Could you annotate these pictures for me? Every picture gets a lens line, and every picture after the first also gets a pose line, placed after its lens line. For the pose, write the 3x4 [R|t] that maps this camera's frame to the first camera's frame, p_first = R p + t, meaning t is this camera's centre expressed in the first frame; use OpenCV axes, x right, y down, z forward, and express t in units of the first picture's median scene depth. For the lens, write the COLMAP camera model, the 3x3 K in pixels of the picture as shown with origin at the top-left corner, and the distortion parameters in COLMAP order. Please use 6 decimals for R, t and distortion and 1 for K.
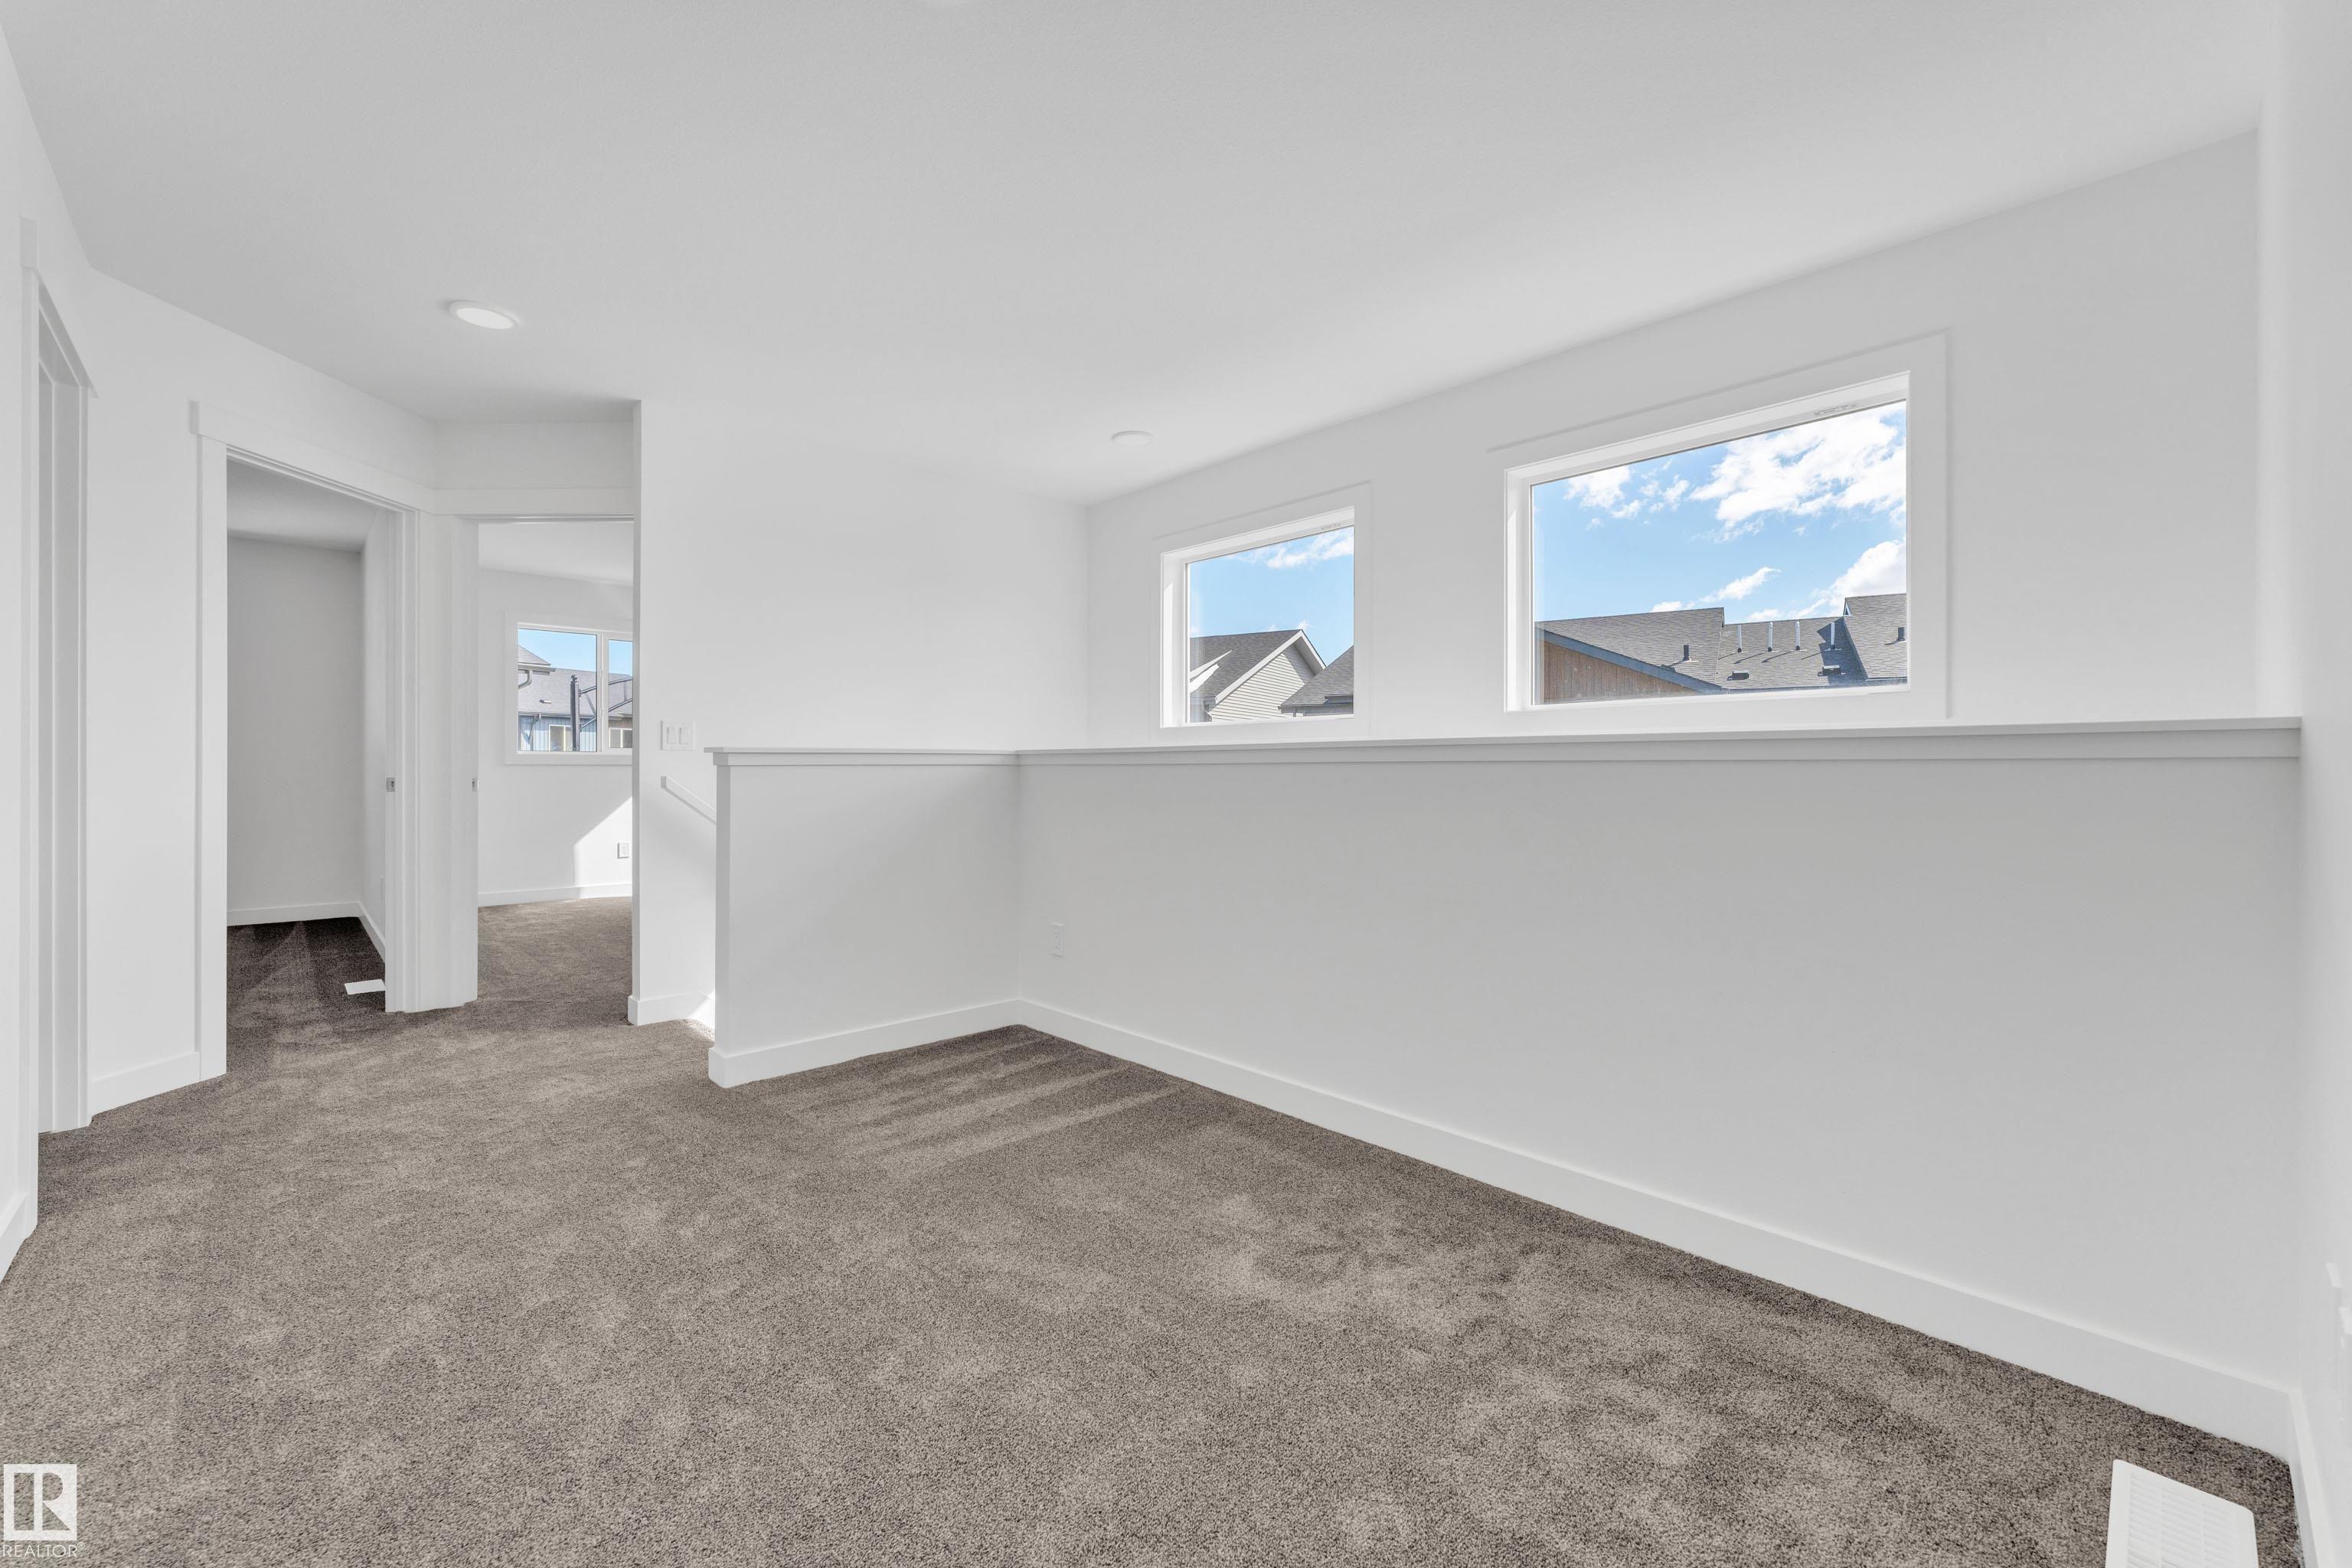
lens RADIAL K [[943.4, 0, 1180.9], [0, 943.4, 777.0], [0, 0, 1]] dist [0.002799, -0.000333]
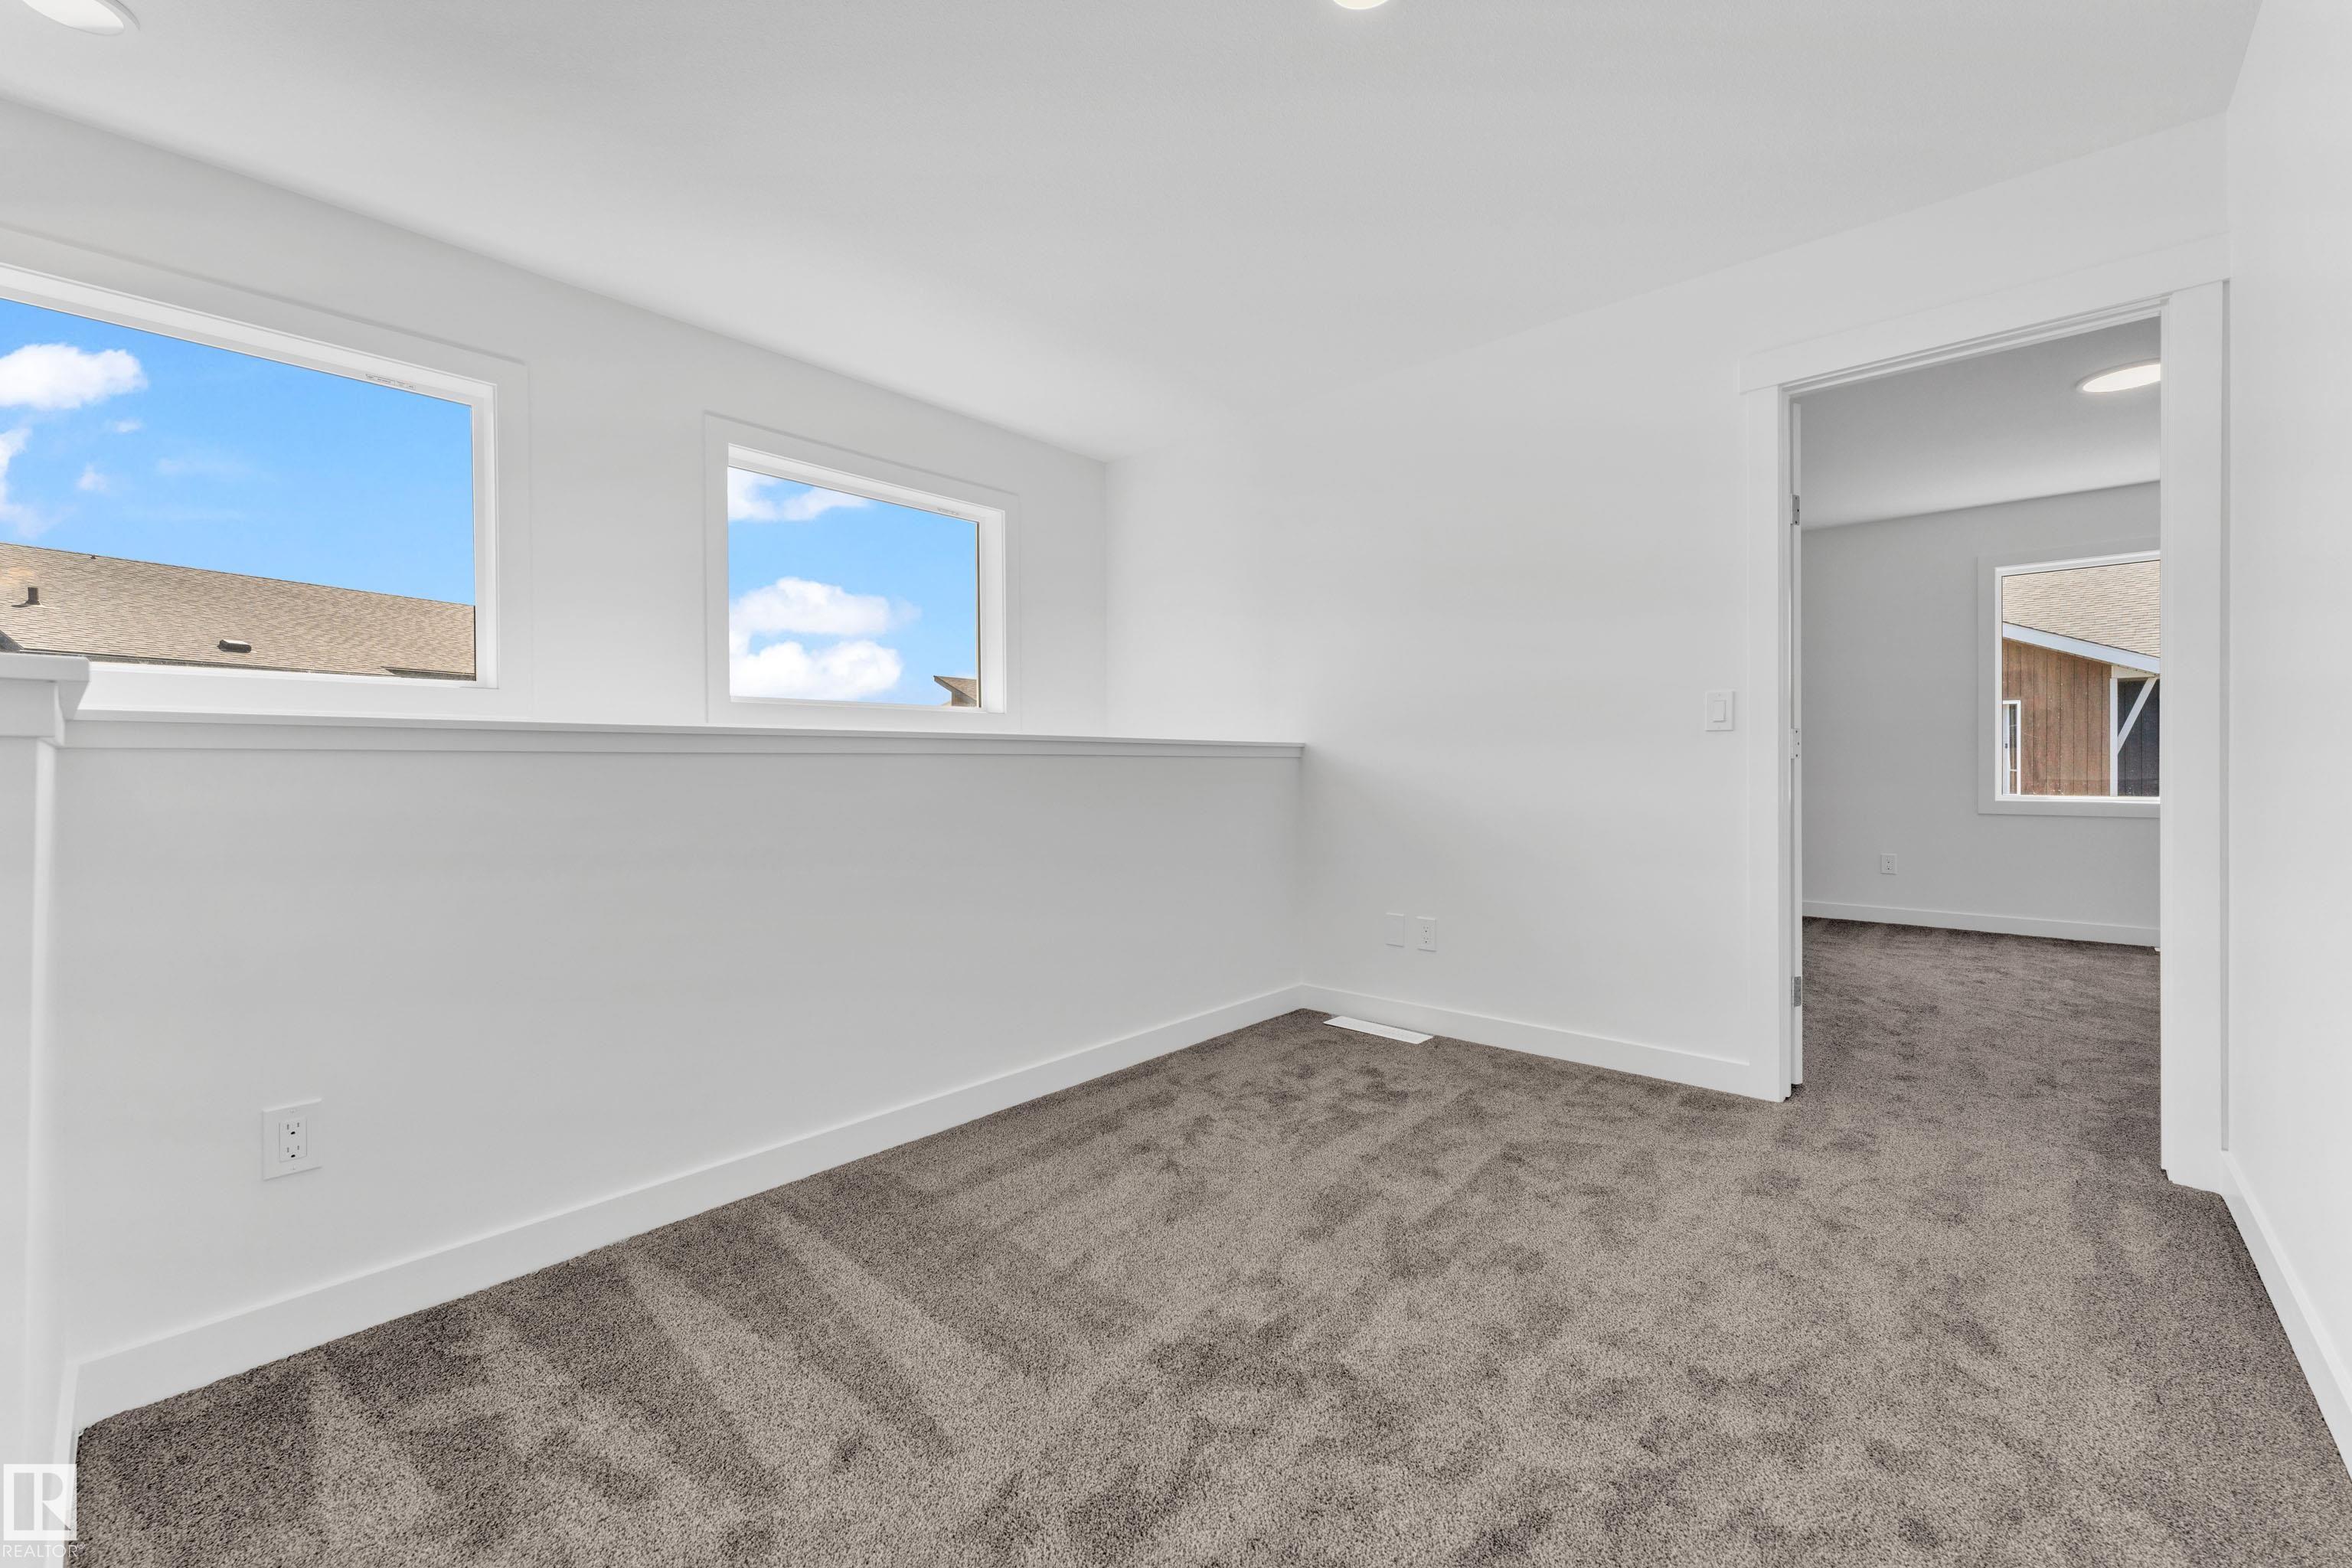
lens RADIAL K [[943.4, 0, 1181.0], [0, 943.4, 768.4], [0, 0, 1]] dist [0.002799, -0.000333]
pose [[-0.080890, -0.003716, 0.996716, -0.727868], [0.009765, 0.999942, 0.004521, -0.002032], [-0.996675, 0.010099, -0.080849, 0.728427]]
